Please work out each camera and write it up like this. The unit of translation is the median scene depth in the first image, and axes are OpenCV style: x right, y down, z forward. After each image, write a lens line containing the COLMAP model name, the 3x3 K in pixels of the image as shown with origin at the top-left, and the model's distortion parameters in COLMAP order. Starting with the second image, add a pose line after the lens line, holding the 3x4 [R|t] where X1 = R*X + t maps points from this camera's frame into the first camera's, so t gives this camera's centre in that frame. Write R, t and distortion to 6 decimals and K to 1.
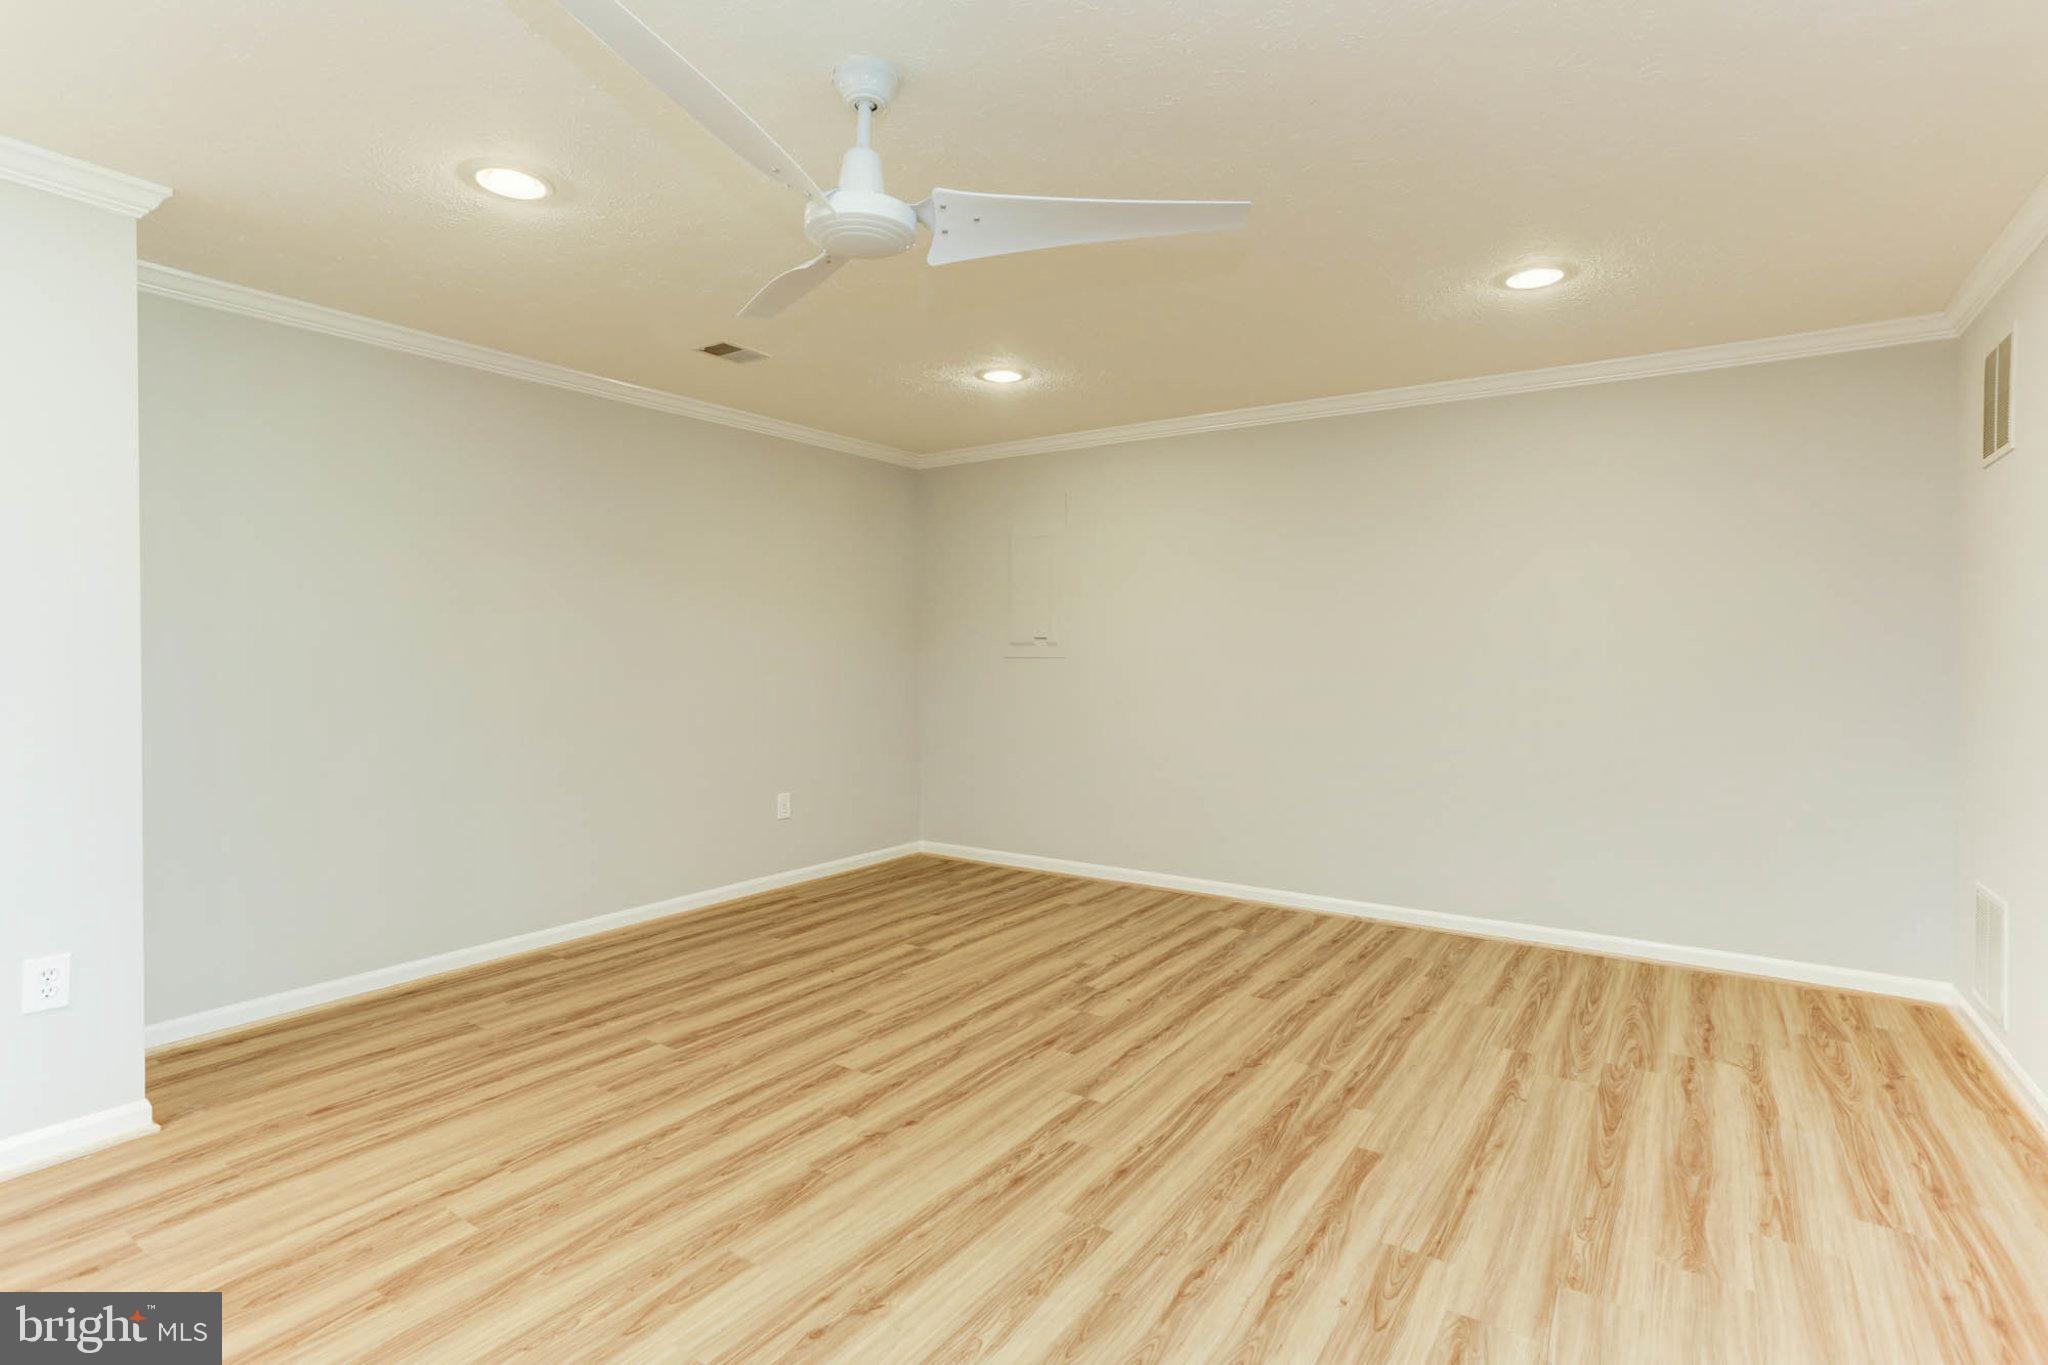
lens RADIAL K [[1003.7, 0, 1032.7], [0, 1003.7, 651.3], [0, 0, 1]] dist [-0.050055, 0.034319]
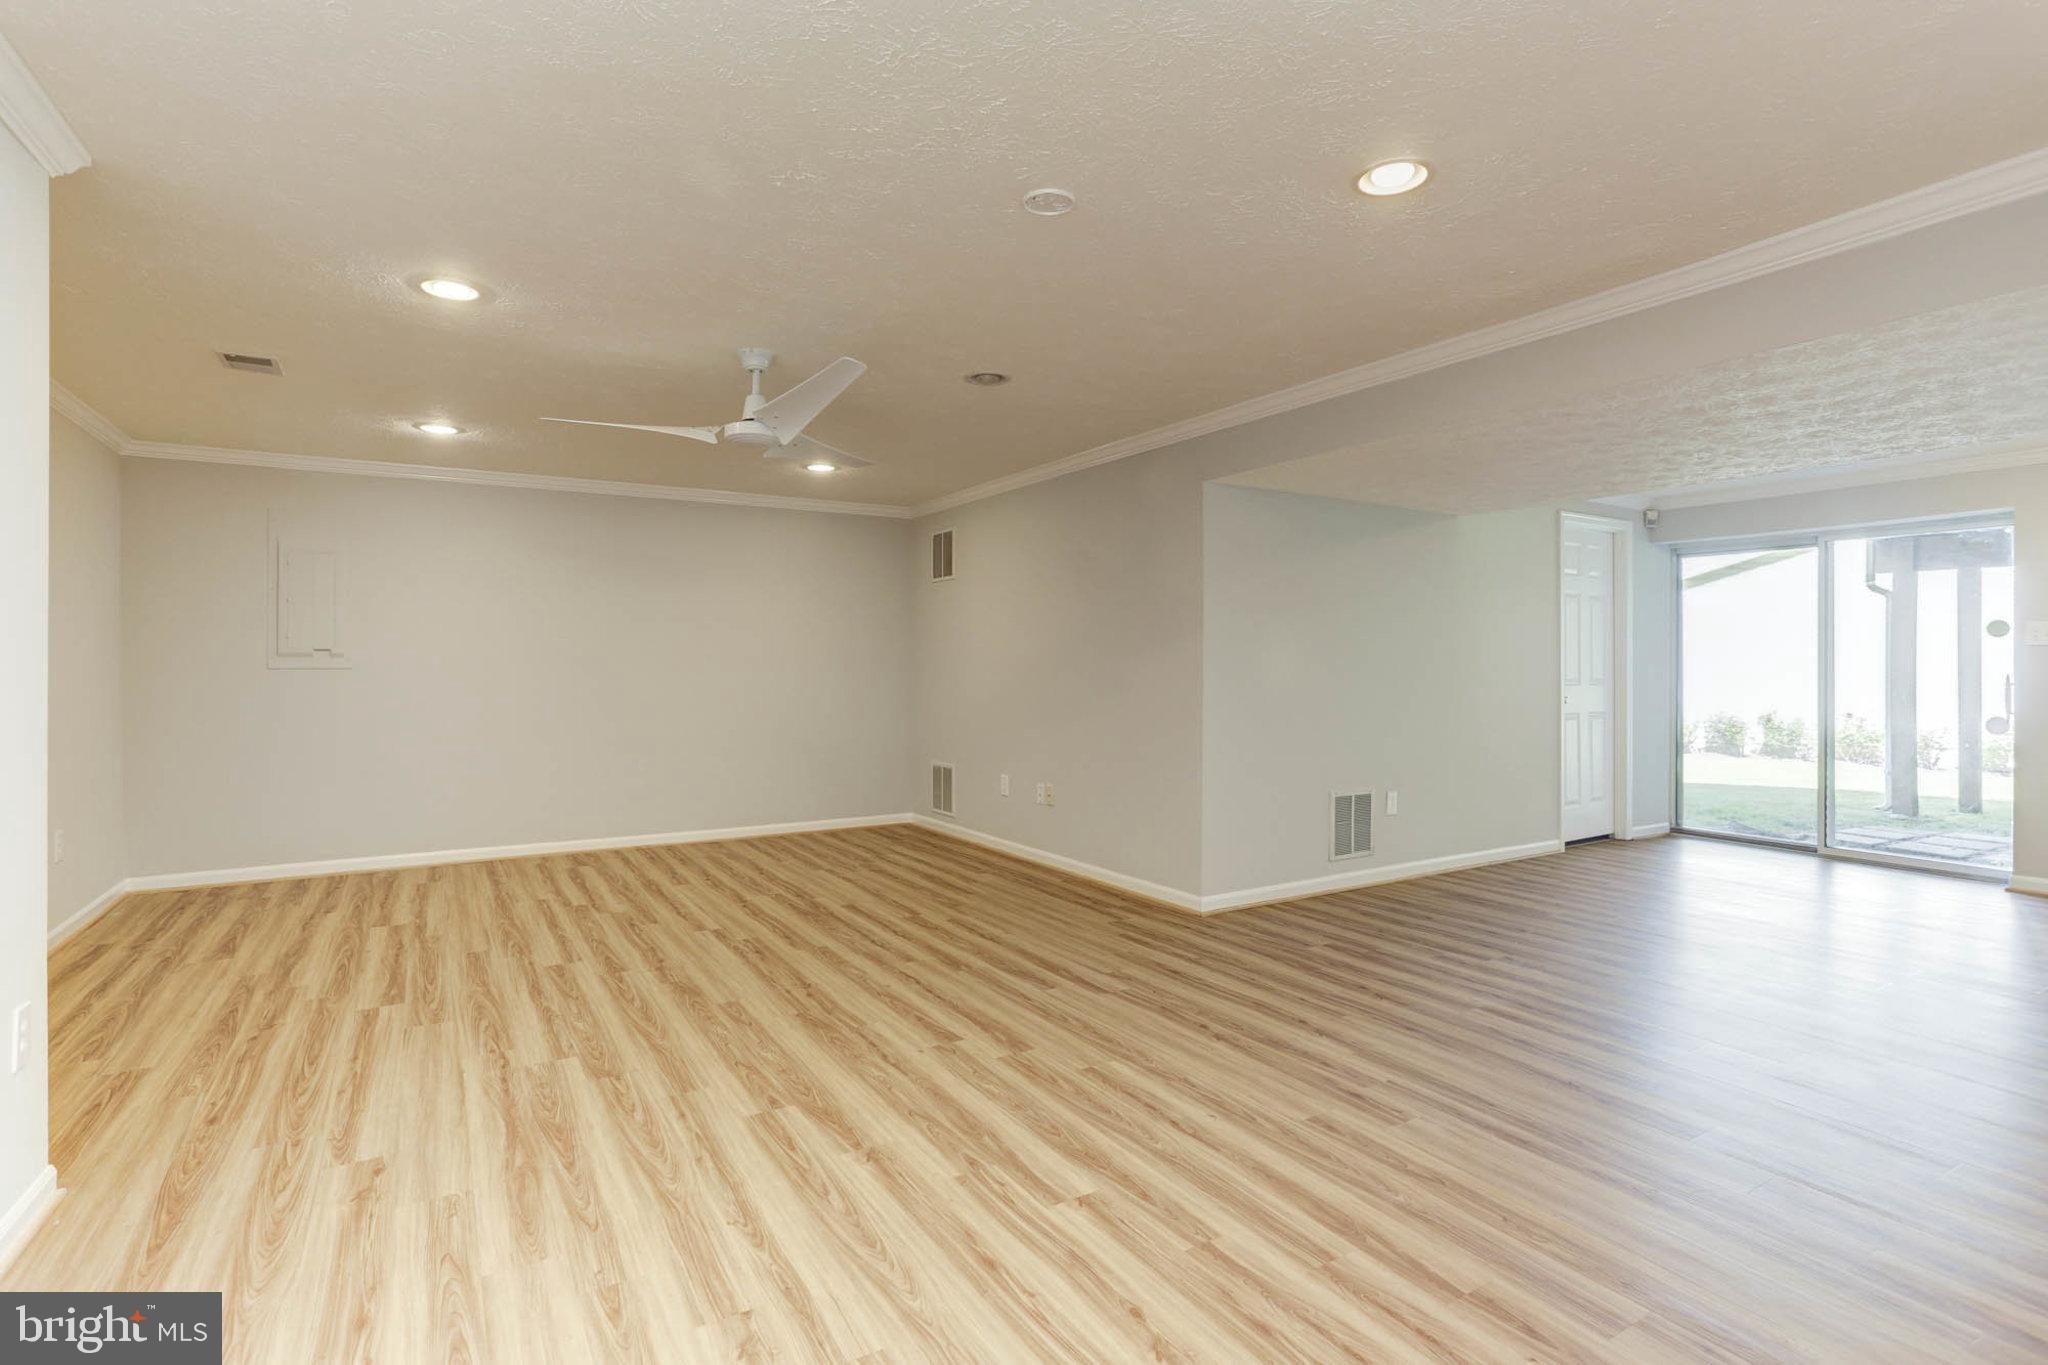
lens RADIAL K [[1003.7, 0, 1032.7], [0, 1003.7, 651.3], [0, 0, 1]] dist [-0.050055, 0.034319]
pose [[0.402305, 0.005900, 0.915487, -1.238362], [-0.000573, 0.999981, -0.006192, -0.011368], [-0.915505, 0.001967, 0.402301, -0.172502]]
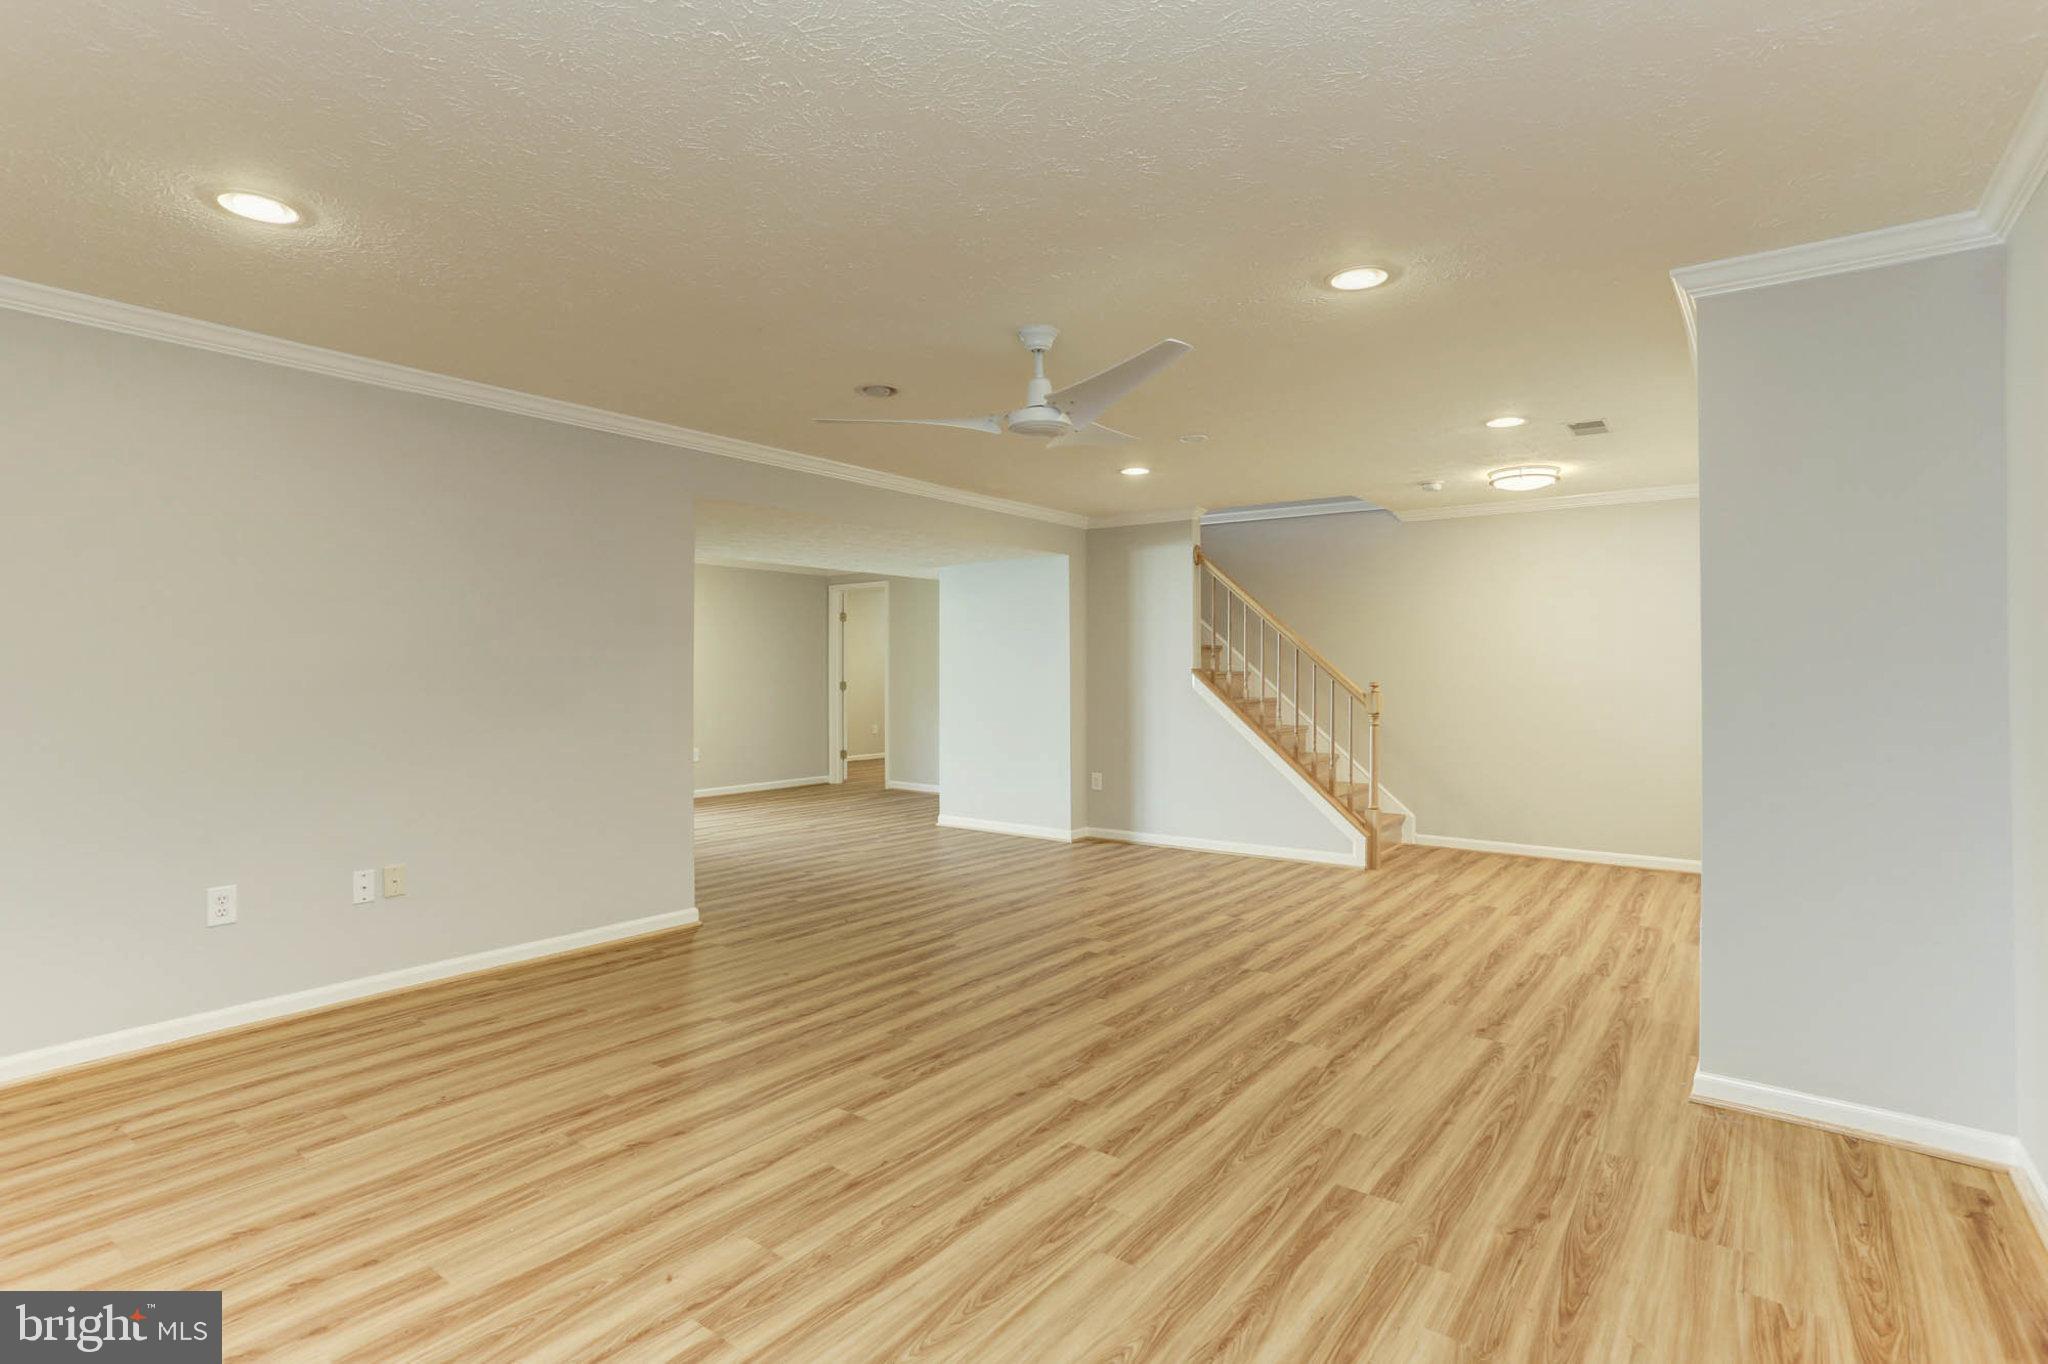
lens RADIAL K [[969.1, 0, 1012.4], [0, 969.1, 674.5], [0, 0, 1]] dist [-0.086457, 0.052004]
pose [[-0.997902, -0.001842, 0.064715, -0.167720], [-0.002103, 0.999990, -0.003956, 0.006205], [-0.064707, -0.004084, -0.997896, 1.911003]]
